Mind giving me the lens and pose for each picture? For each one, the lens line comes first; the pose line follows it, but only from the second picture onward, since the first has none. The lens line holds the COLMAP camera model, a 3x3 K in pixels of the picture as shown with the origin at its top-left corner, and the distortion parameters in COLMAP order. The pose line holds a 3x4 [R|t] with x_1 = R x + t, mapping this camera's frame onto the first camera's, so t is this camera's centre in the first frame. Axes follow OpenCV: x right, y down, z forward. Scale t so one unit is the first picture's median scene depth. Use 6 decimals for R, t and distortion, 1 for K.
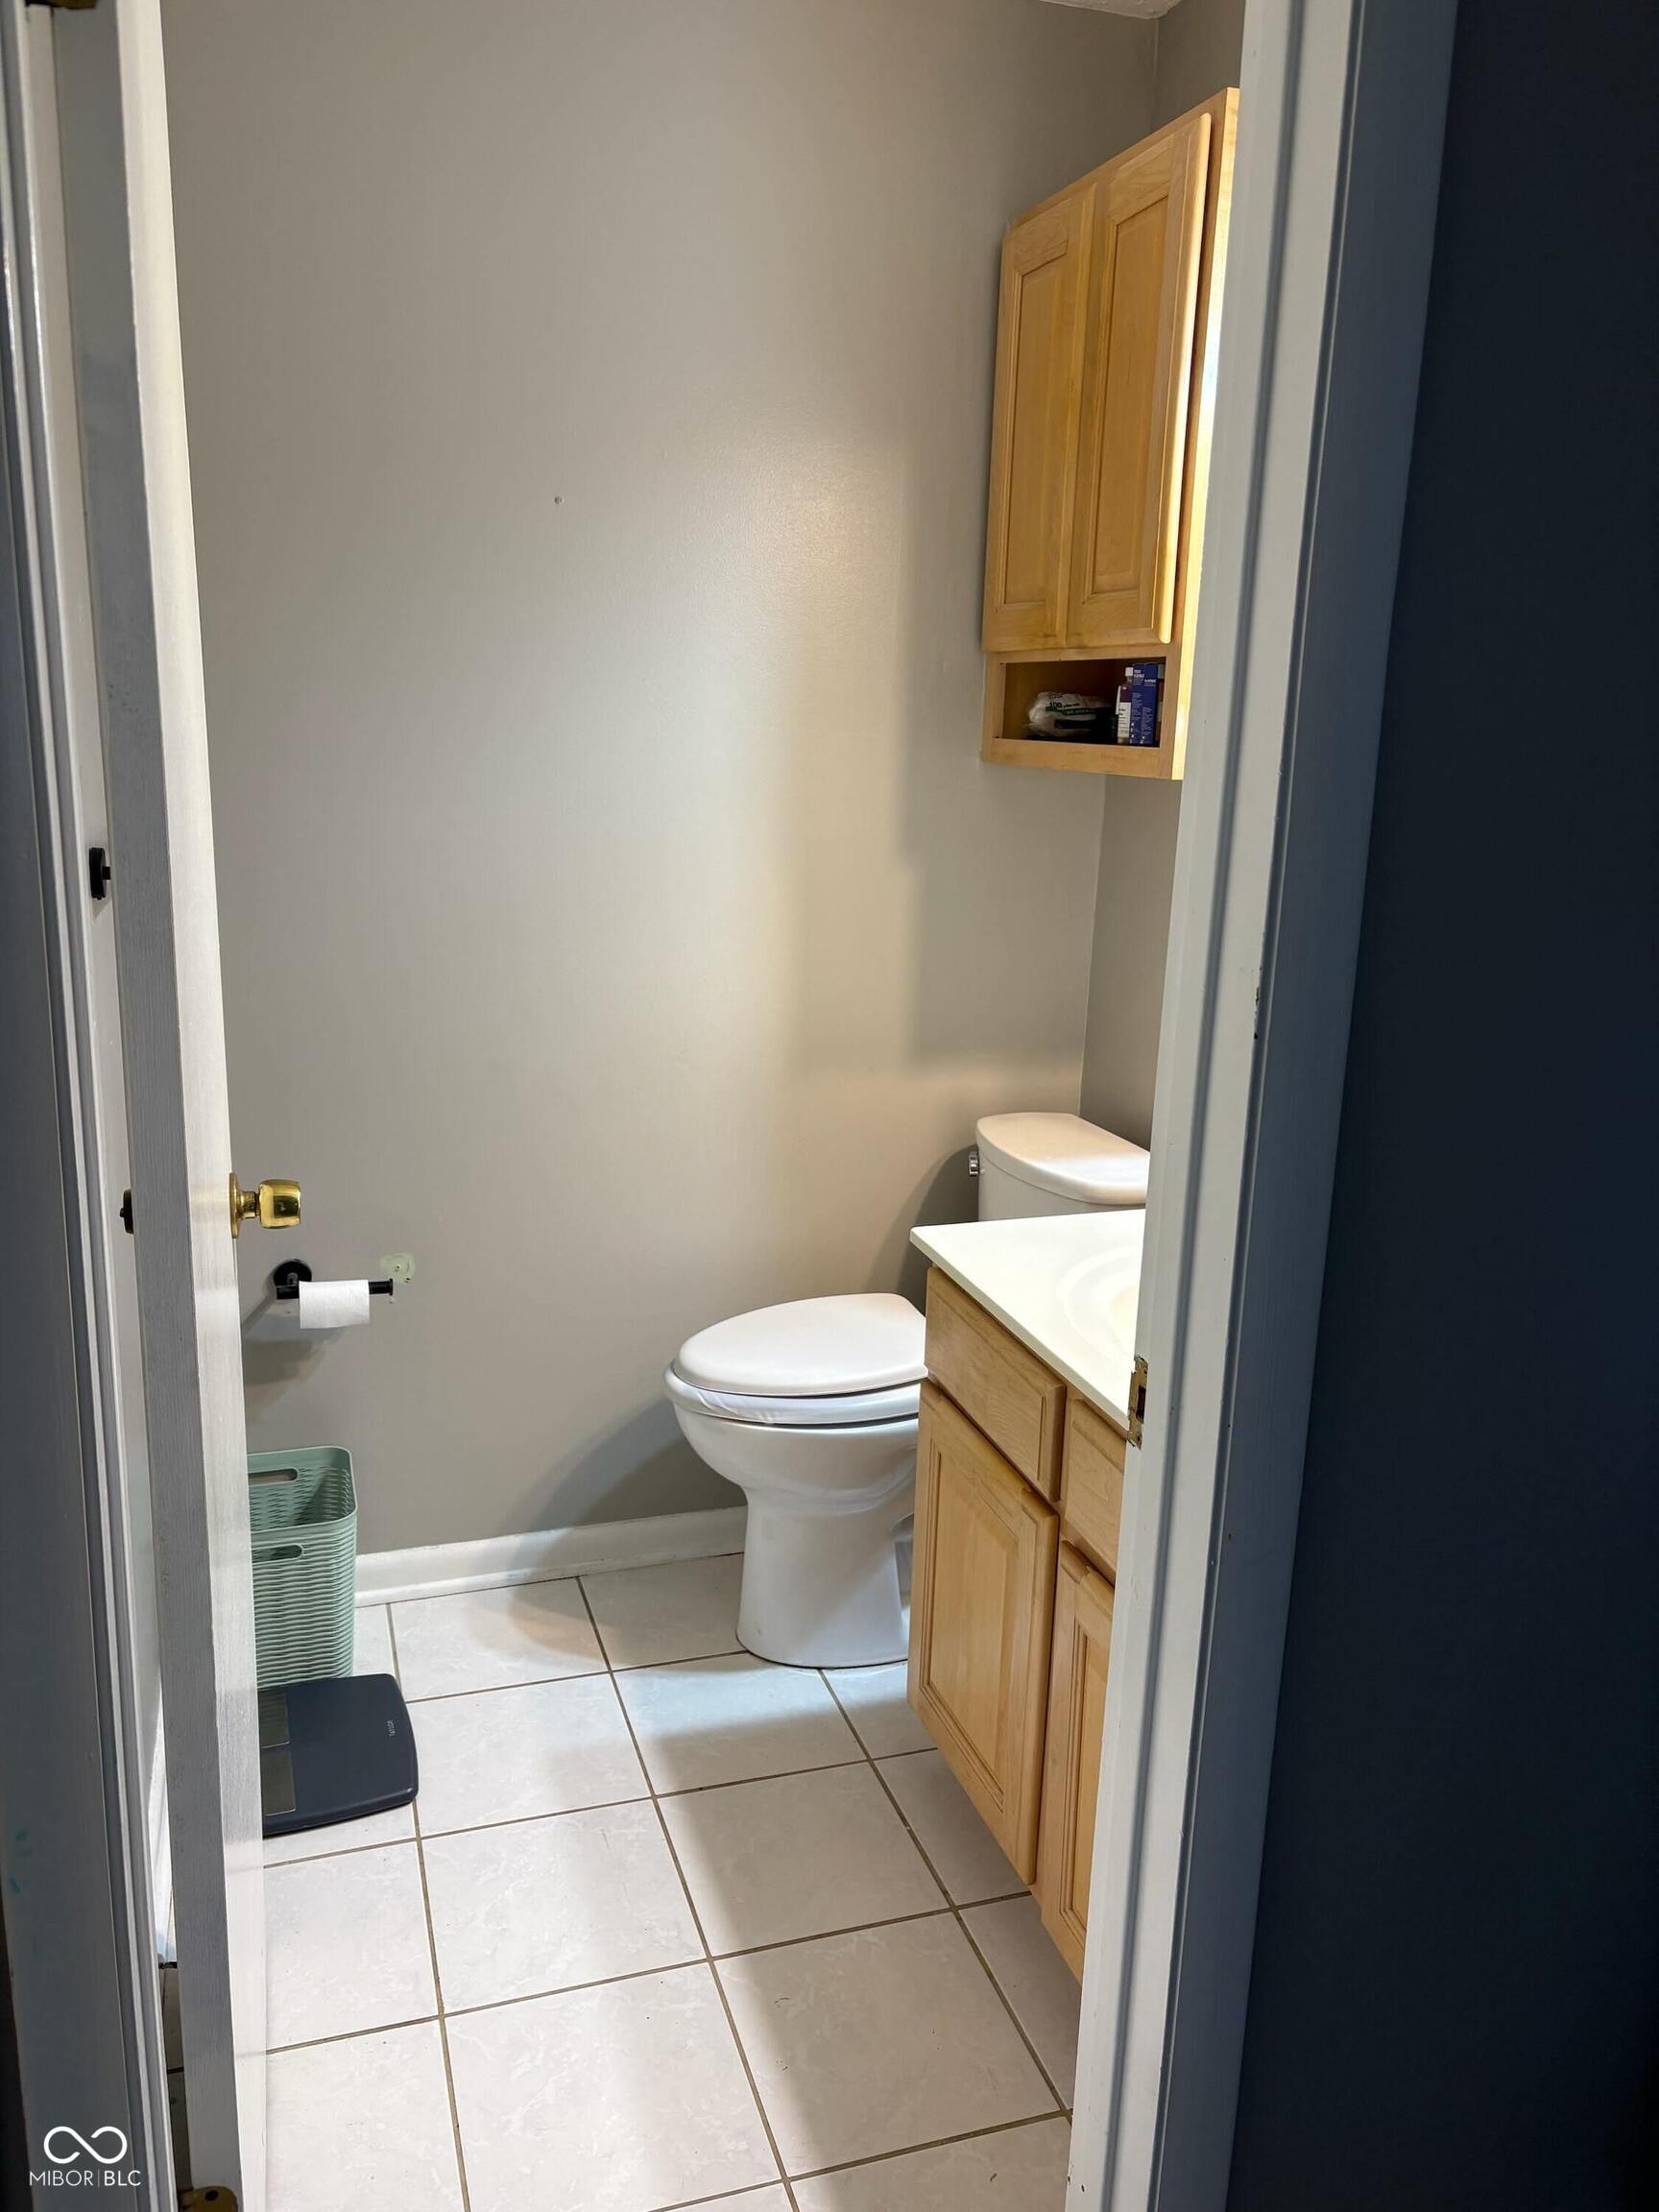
lens RADIAL K [[1674.7, 0, 842.5], [0, 1674.7, 1119.6], [0, 0, 1]] dist [0.051258, -0.070443]
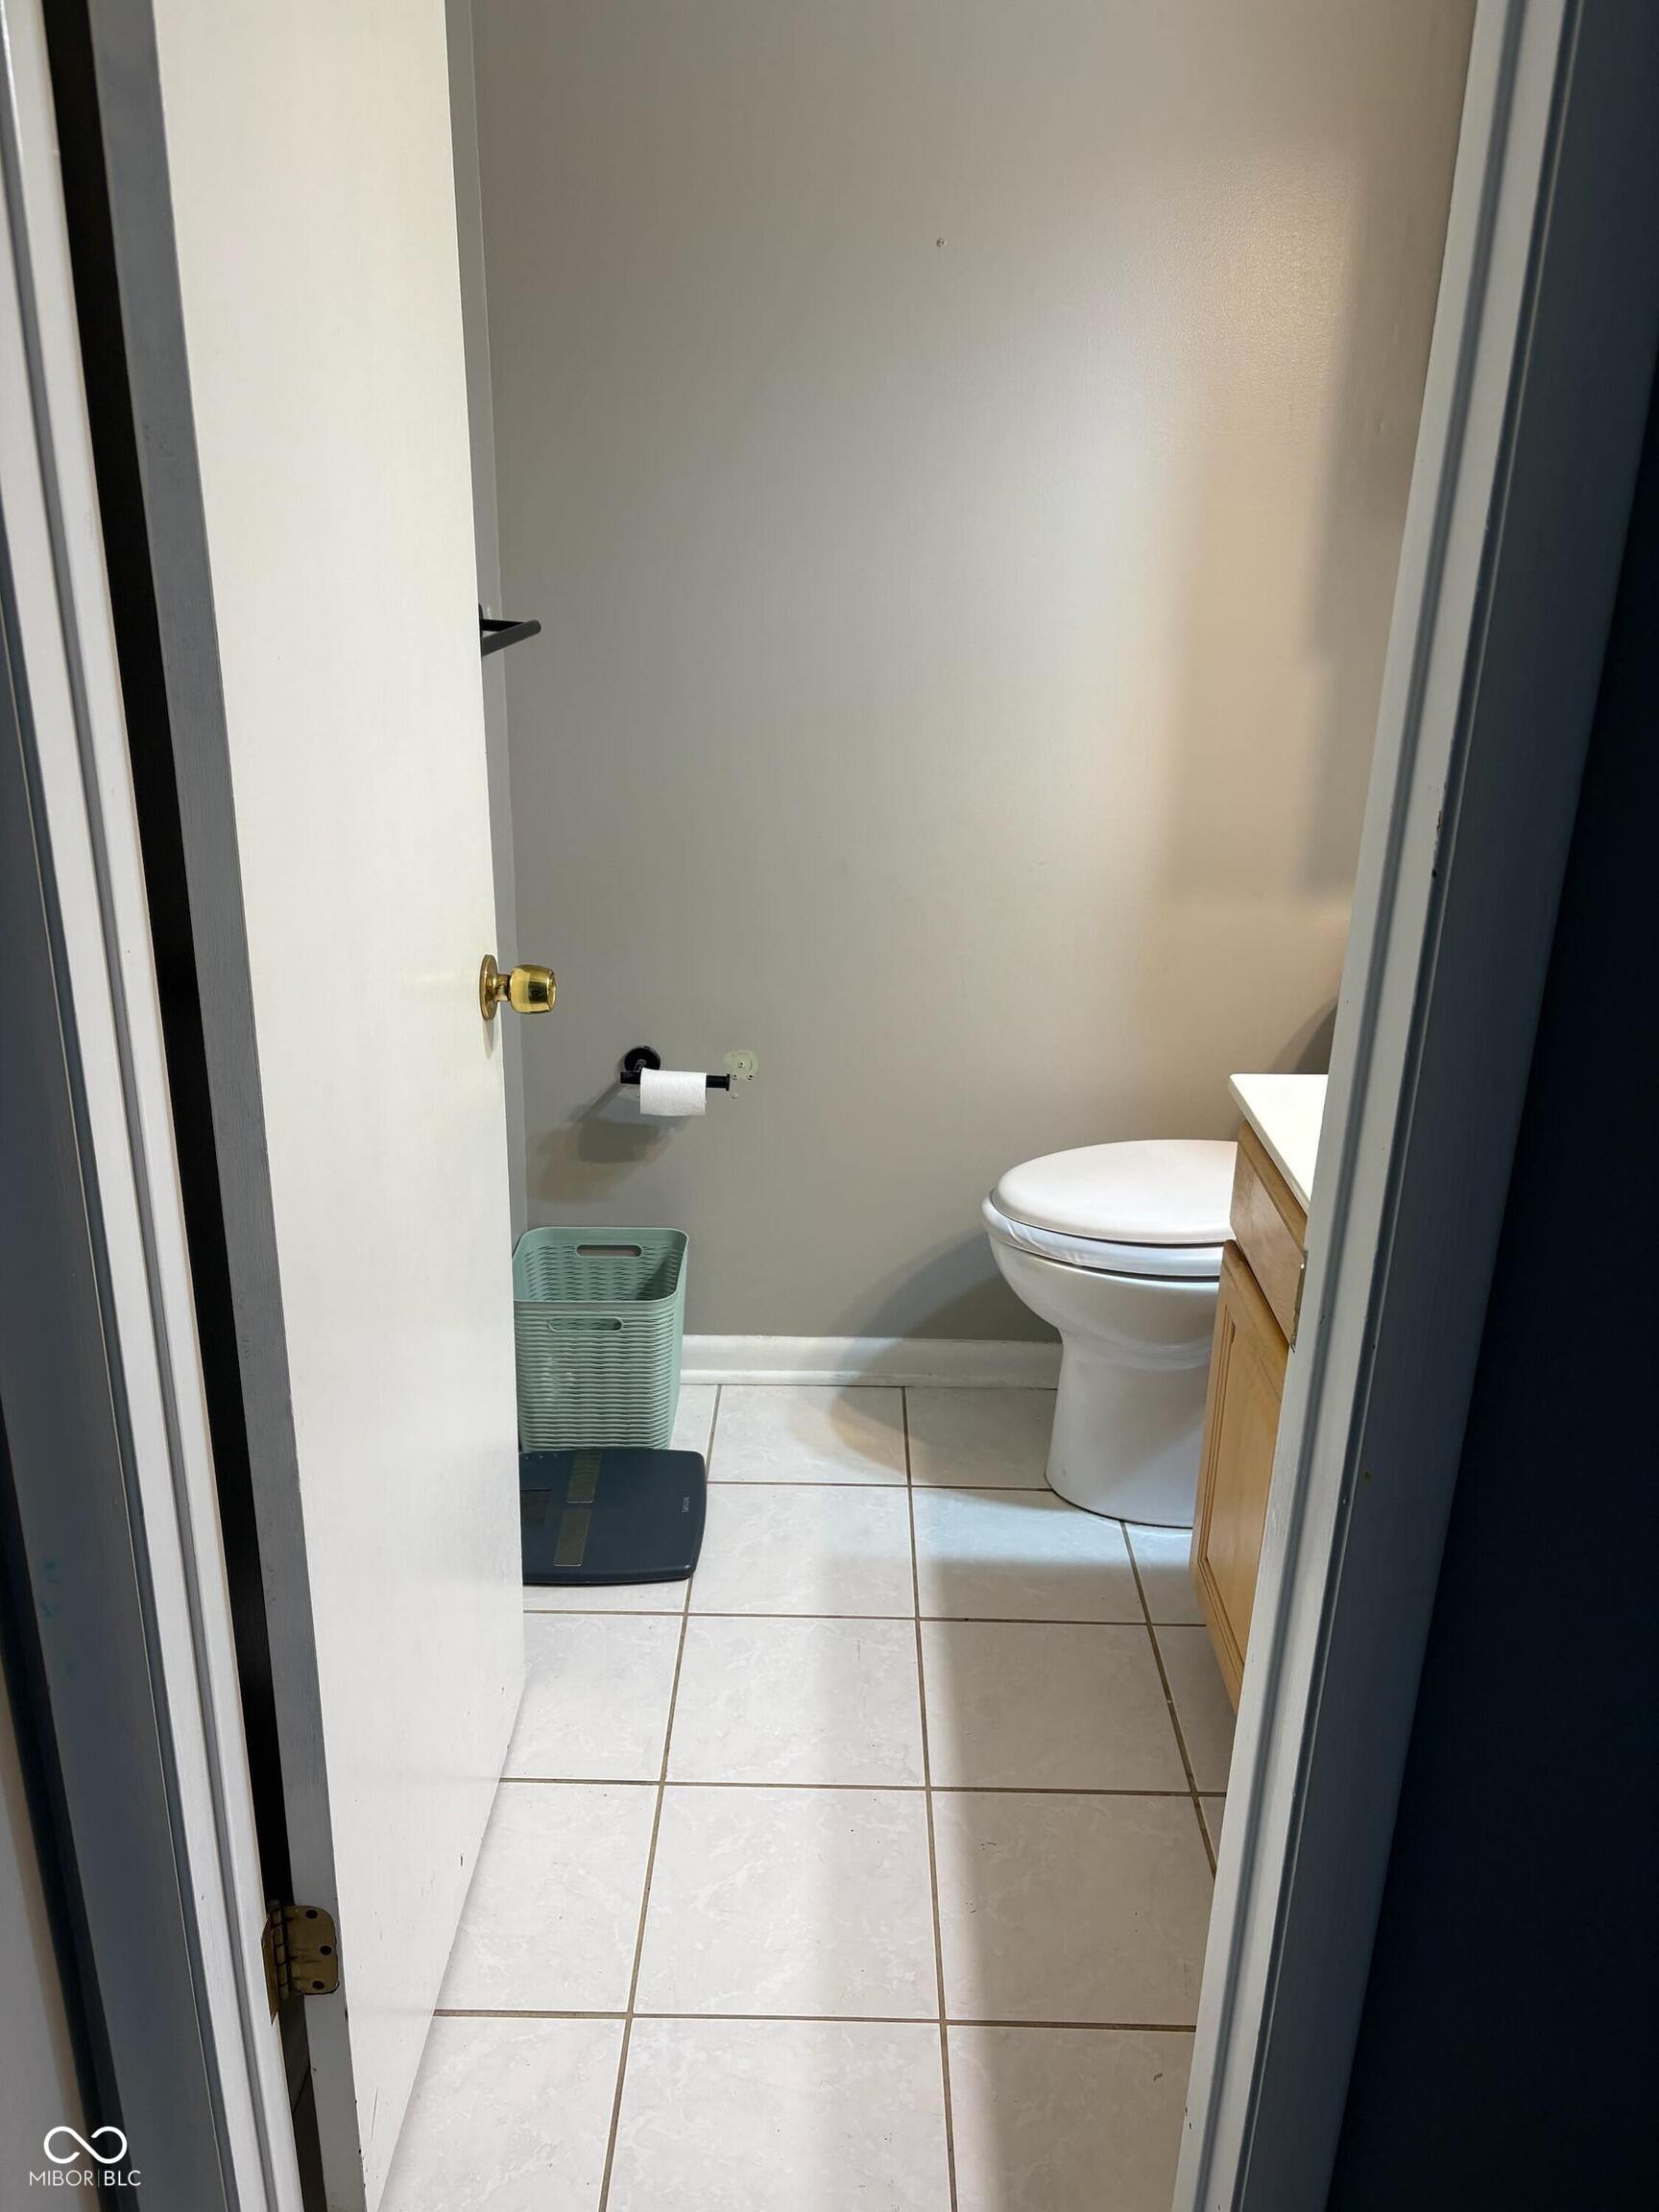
lens RADIAL K [[1668.2, 0, 835.8], [0, 1668.2, 1129.6], [0, 0, 1]] dist [0.067689, -0.146297]
pose [[0.948128, 0.106616, -0.299477, 0.097289], [-0.070843, 0.989254, 0.127897, -0.005098], [0.309895, -0.100046, 0.945492, 0.071320]]
